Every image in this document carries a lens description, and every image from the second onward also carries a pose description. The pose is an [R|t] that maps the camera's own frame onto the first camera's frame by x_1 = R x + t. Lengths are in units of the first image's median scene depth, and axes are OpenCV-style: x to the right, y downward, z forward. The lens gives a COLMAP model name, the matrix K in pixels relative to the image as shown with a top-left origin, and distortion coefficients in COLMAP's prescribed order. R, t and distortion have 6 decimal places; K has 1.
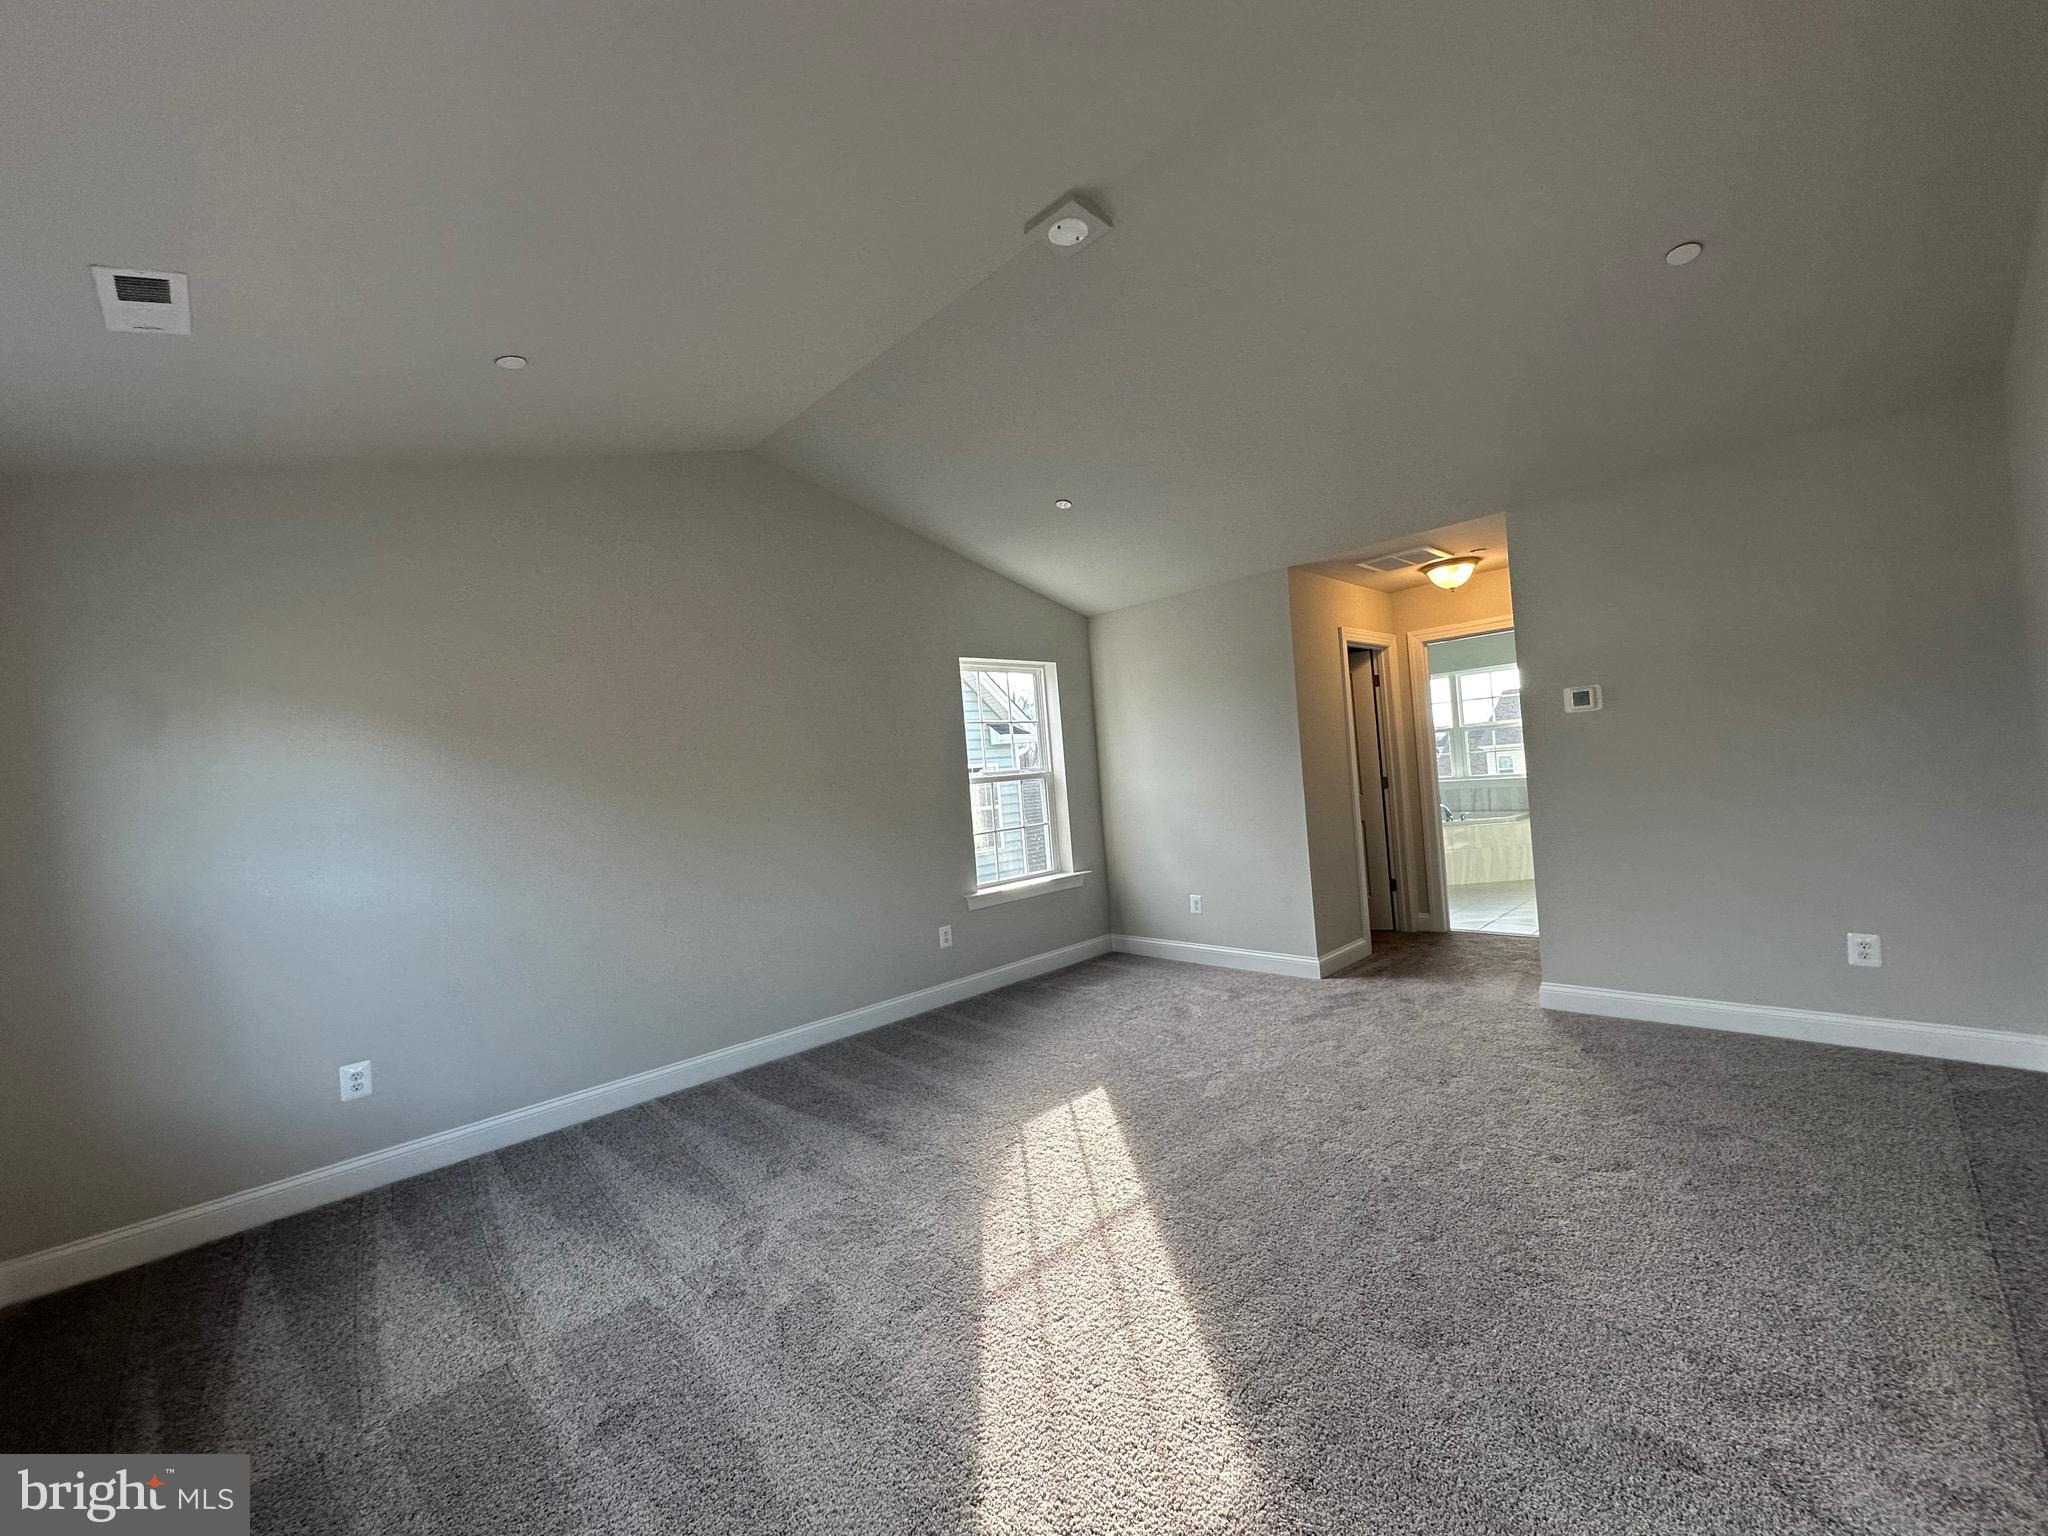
lens RADIAL K [[807.6, 0, 1017.6], [0, 807.6, 769.6], [0, 0, 1]] dist [-0.007159, 0.000276]
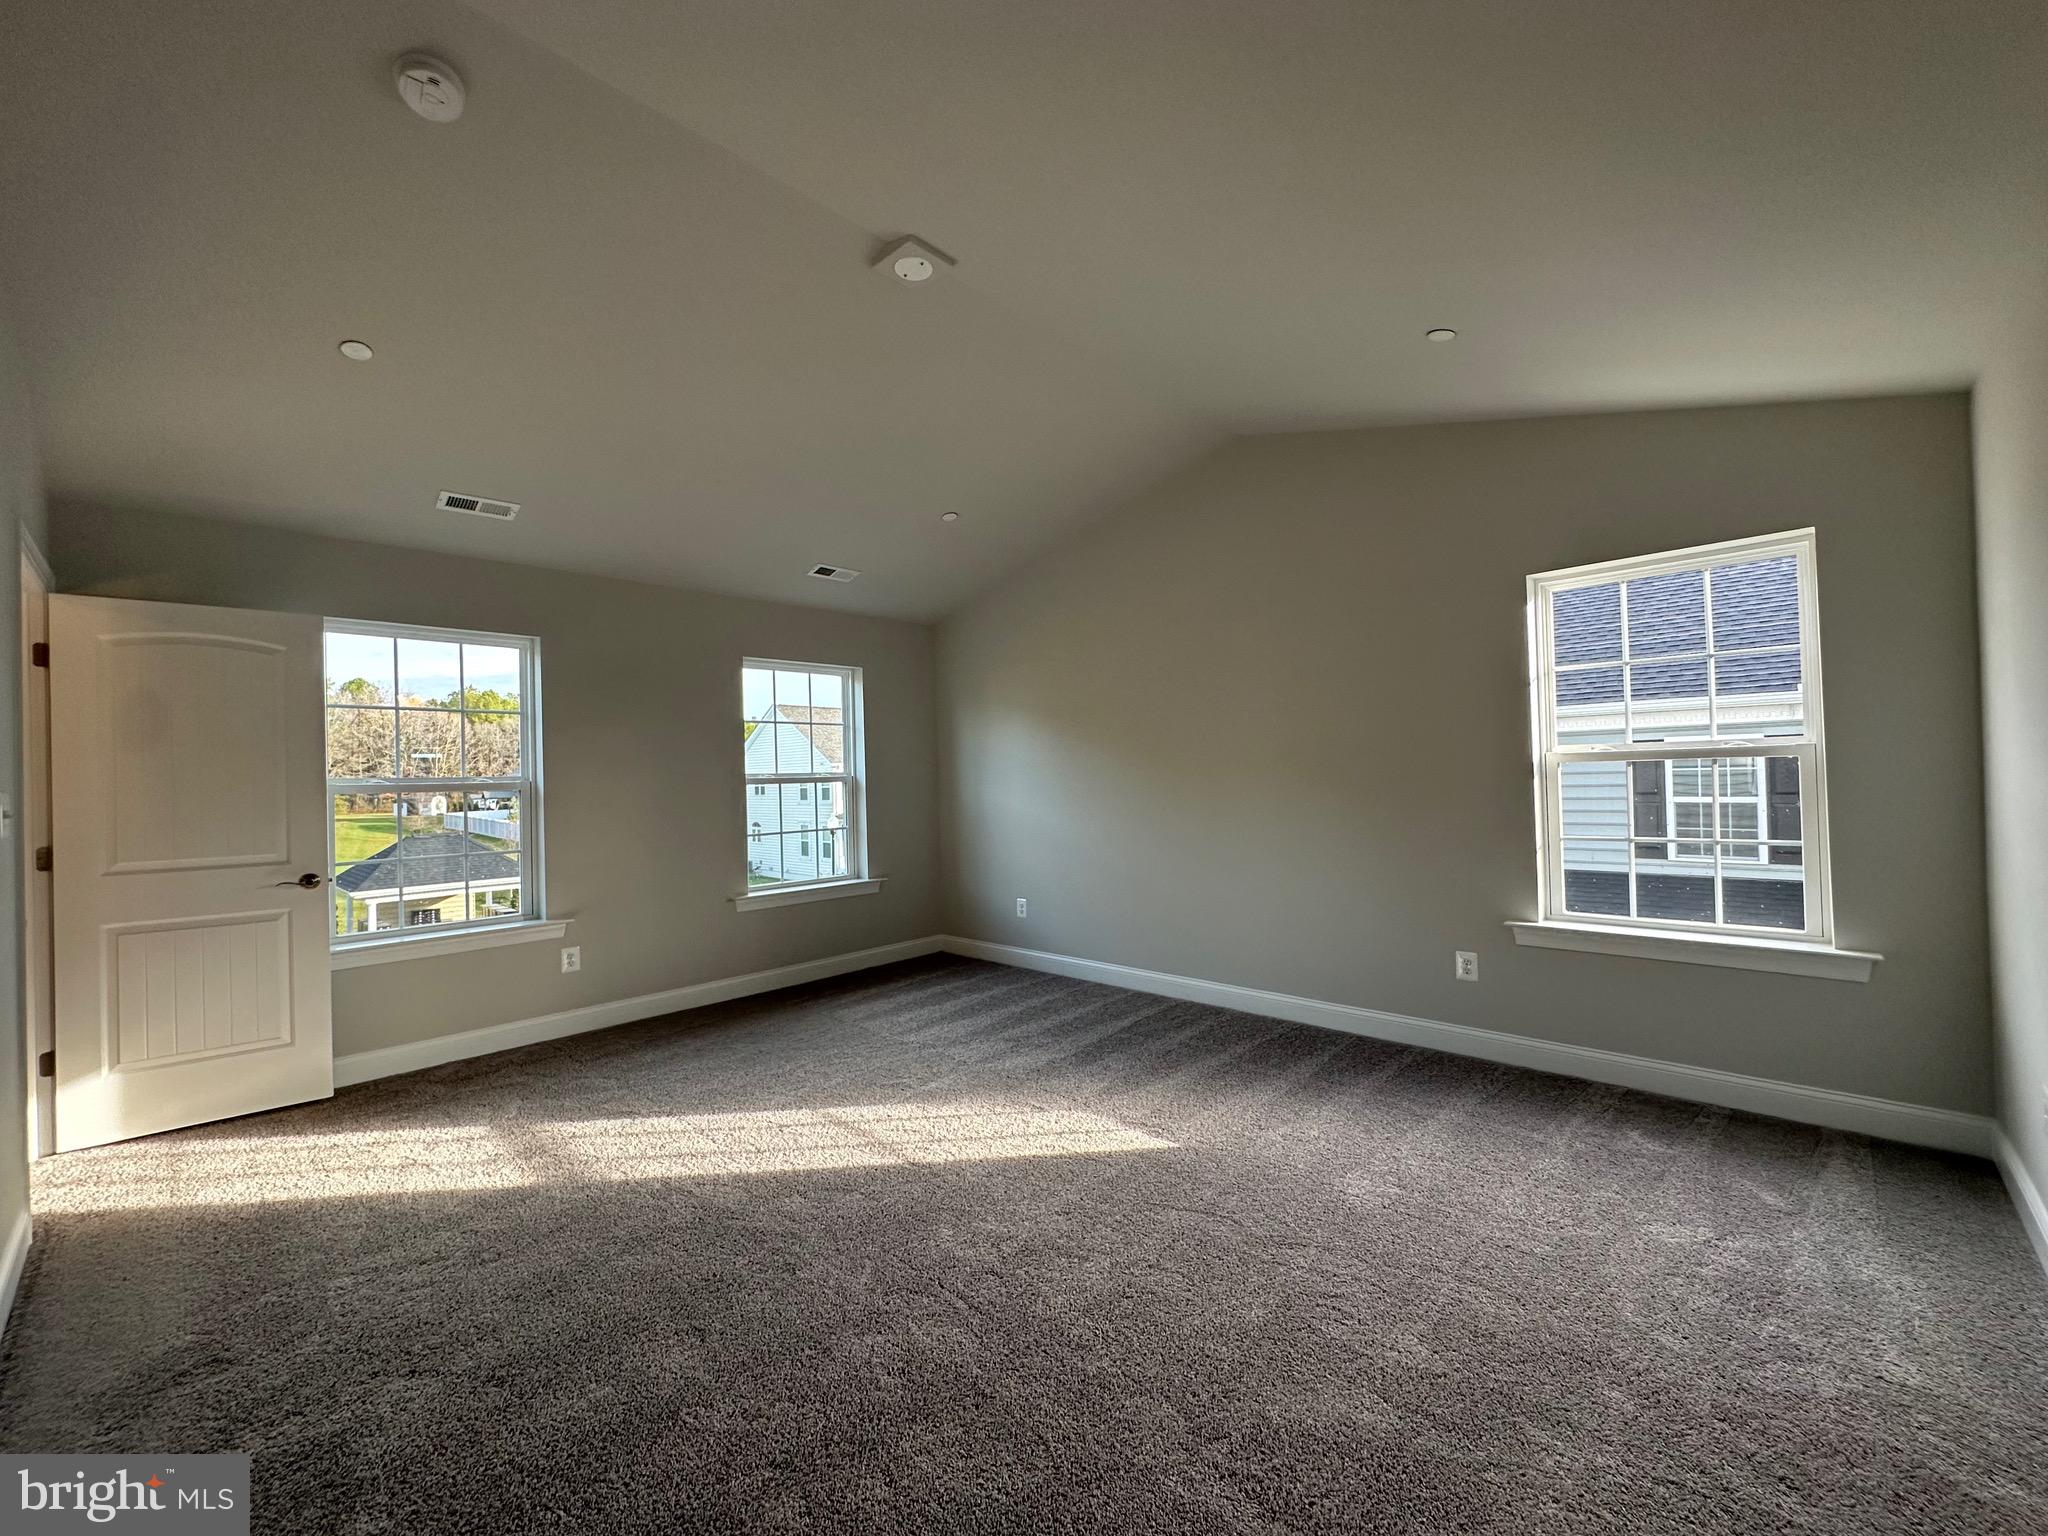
lens RADIAL K [[807.6, 0, 1012.5], [0, 807.6, 773.0], [0, 0, 1]] dist [-0.007159, 0.000276]
pose [[0.030175, 0.074907, -0.996734, 0.887245], [0.037867, 0.996386, 0.076027, -0.059698], [0.998827, -0.040037, 0.027230, 0.810775]]
